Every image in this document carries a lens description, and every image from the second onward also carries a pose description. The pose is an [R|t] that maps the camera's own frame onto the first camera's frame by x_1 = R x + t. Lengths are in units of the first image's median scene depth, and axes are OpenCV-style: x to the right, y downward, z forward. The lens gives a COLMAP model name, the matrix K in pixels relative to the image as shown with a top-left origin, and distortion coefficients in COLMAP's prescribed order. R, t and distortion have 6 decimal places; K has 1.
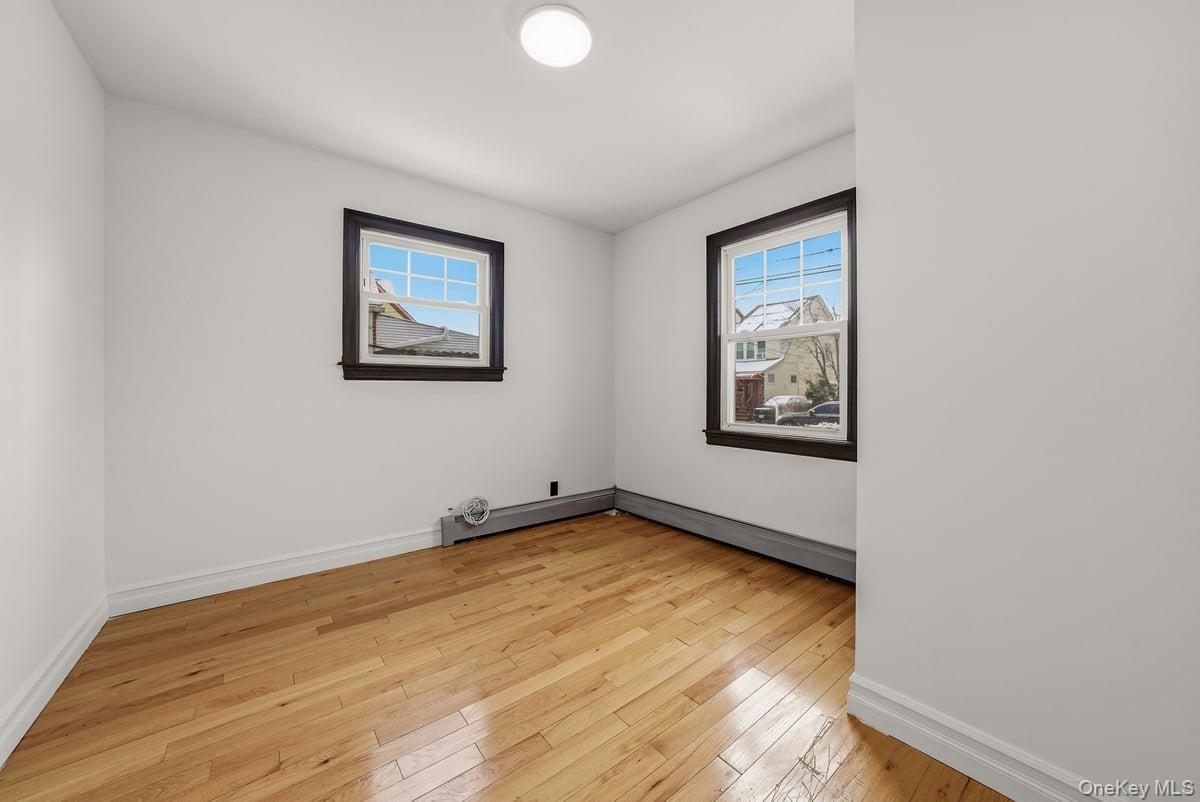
lens RADIAL K [[435.2, 0, 603.3], [0, 435.2, 393.9], [0, 0, 1]] dist [-0.017067, -0.001274]
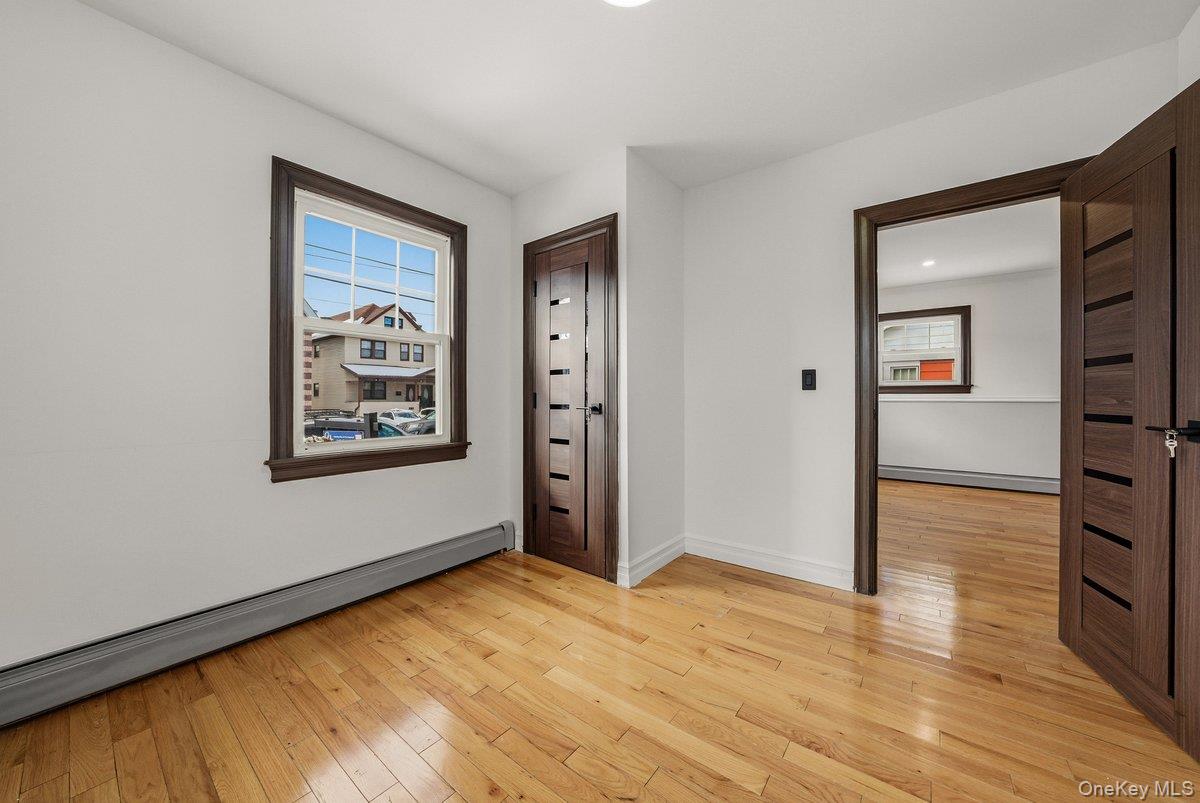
lens RADIAL K [[435.2, 0, 599.7], [0, 435.2, 397.6], [0, 0, 1]] dist [-0.017067, -0.001274]
pose [[-0.230141, -0.001149, 0.973157, -0.585018], [0.014604, 0.999883, 0.004634, -0.006058], [-0.973048, 0.015278, -0.230097, 0.824629]]
